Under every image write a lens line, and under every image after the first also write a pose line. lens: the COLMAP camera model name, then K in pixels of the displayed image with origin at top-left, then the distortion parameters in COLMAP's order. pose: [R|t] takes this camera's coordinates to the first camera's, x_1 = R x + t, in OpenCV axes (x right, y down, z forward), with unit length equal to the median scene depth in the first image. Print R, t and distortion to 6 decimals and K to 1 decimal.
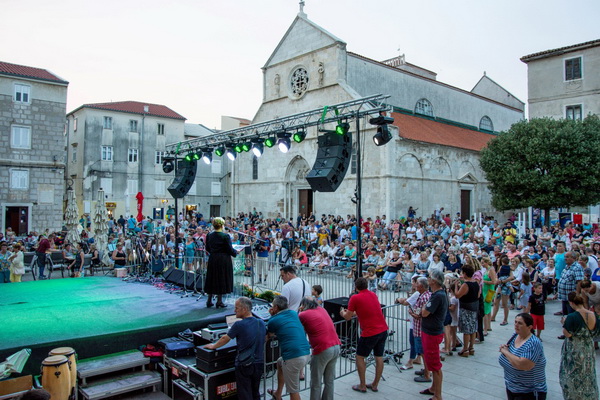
lens RADIAL K [[469.6, 0, 300.0], [0, 469.6, 200.0], [0, 0, 1]] dist [-0.075074, 0.002012]
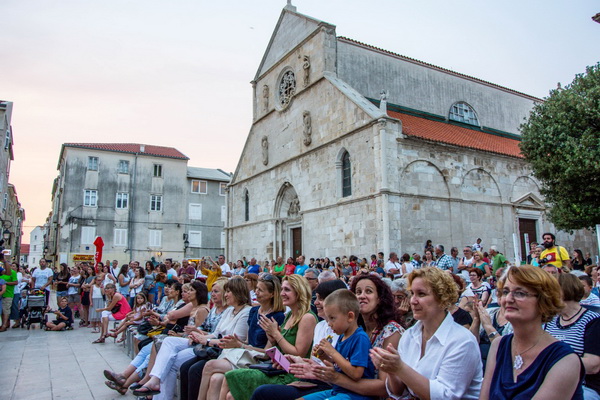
lens RADIAL K [[469.6, 0, 300.0], [0, 469.6, 200.0], [0, 0, 1]] dist [-0.075074, 0.002012]
pose [[0.981861, -0.042756, -0.184719, 0.147791], [0.015563, 0.989128, -0.146228, 0.041072], [0.188963, 0.140701, 0.971852, 0.267389]]
